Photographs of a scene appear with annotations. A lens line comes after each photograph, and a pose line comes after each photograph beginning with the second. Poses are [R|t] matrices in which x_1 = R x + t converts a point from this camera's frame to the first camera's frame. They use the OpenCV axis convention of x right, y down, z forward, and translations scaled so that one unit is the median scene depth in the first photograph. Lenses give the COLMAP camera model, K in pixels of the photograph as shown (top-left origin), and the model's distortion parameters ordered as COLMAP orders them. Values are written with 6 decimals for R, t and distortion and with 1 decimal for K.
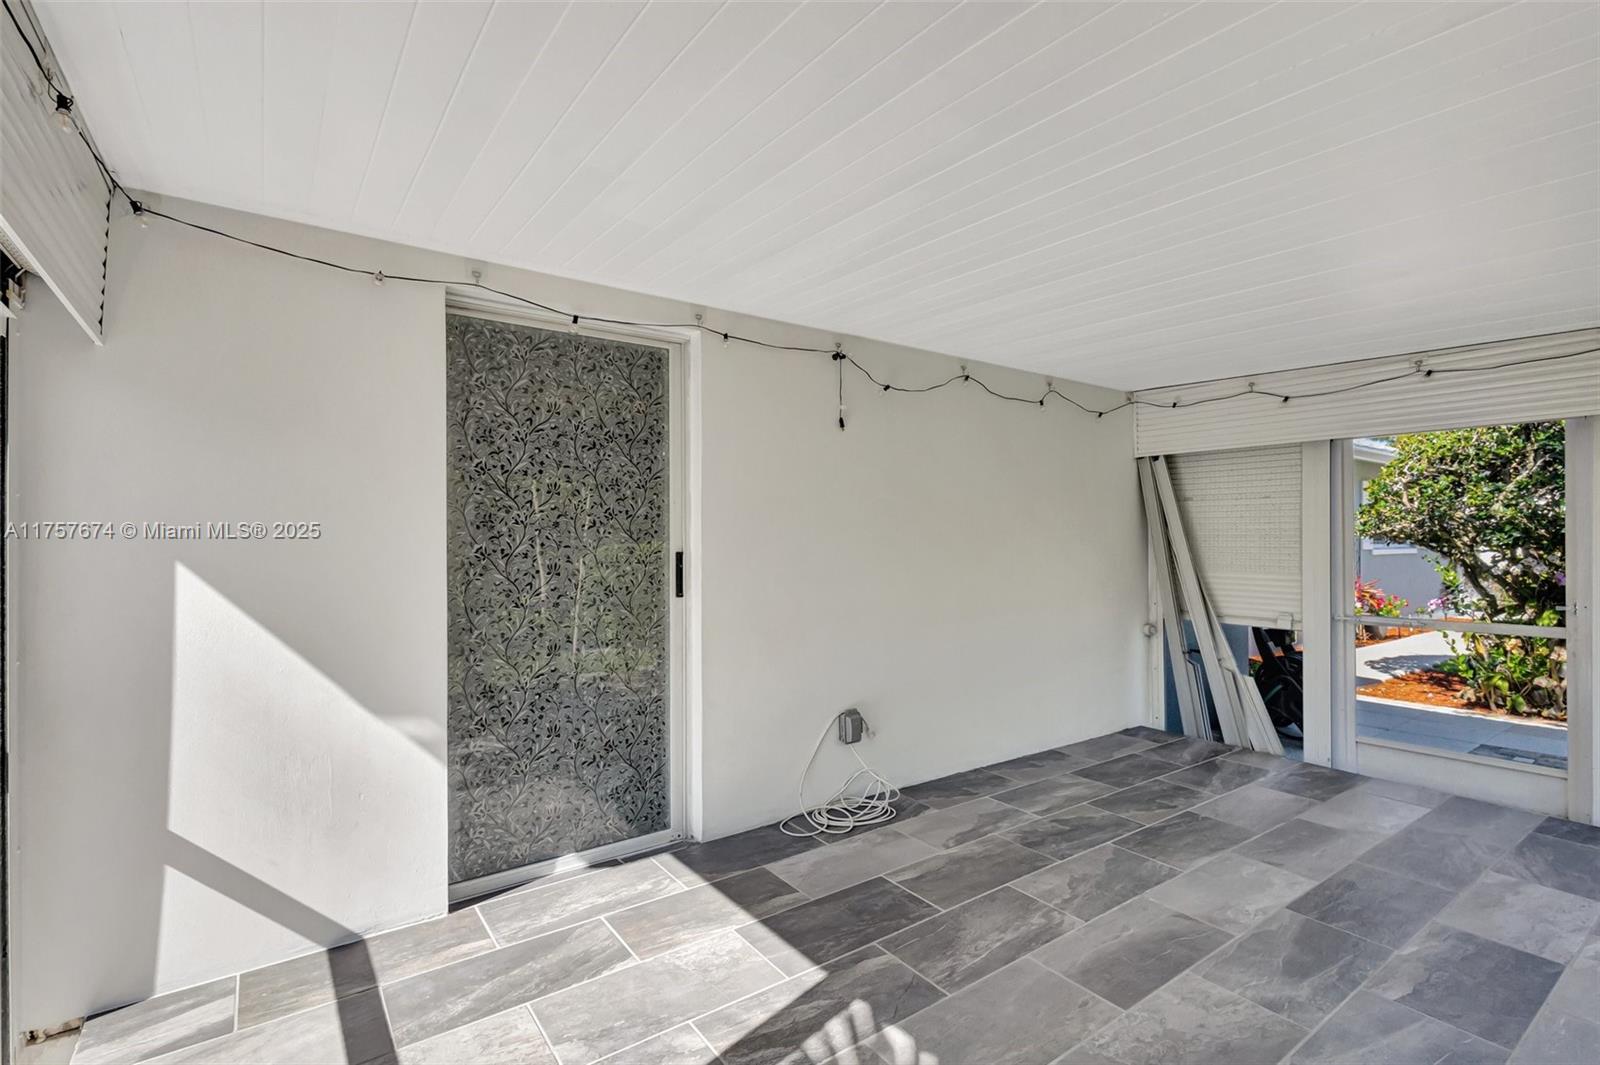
lens RADIAL K [[738.6, 0, 804.8], [0, 738.6, 535.4], [0, 0, 1]] dist [0.011323, -0.002328]
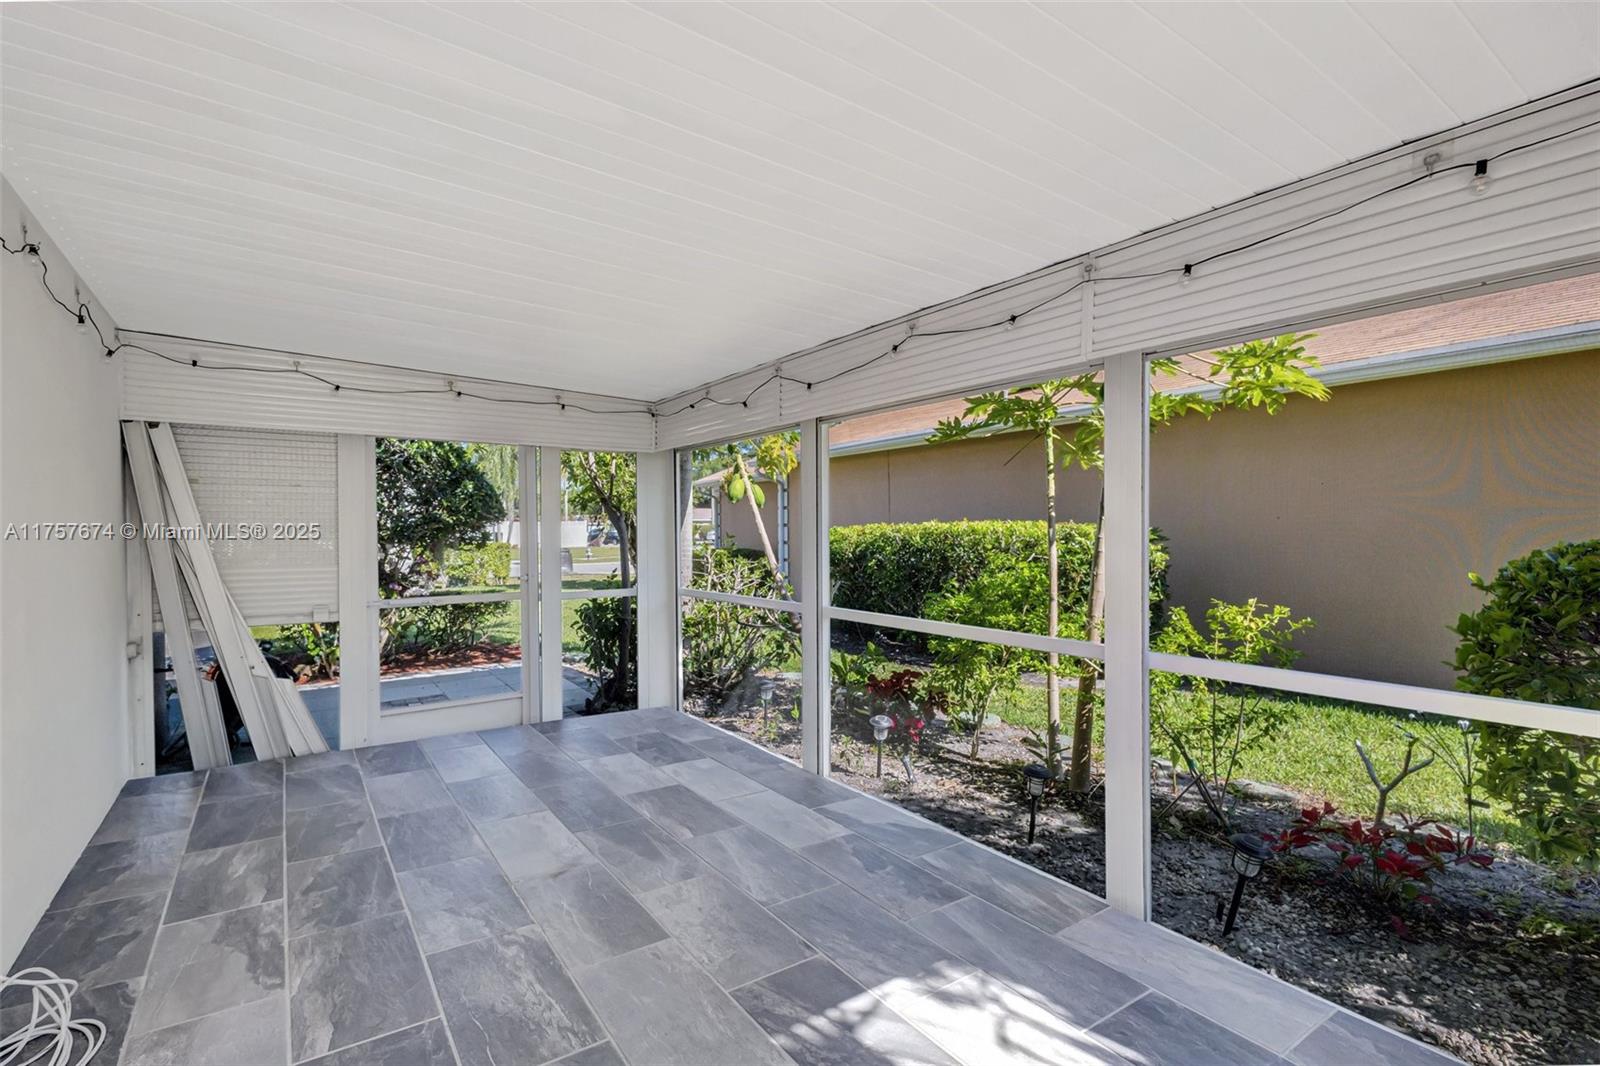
lens RADIAL K [[738.6, 0, 803.6], [0, 738.6, 531.7], [0, 0, 1]] dist [0.011323, -0.002328]
pose [[0.033782, 0.000211, 0.999429, -0.381386], [0.000078, 1.000000, -0.000214, 0.009620], [-0.999429, 0.000085, 0.033782, 0.414717]]
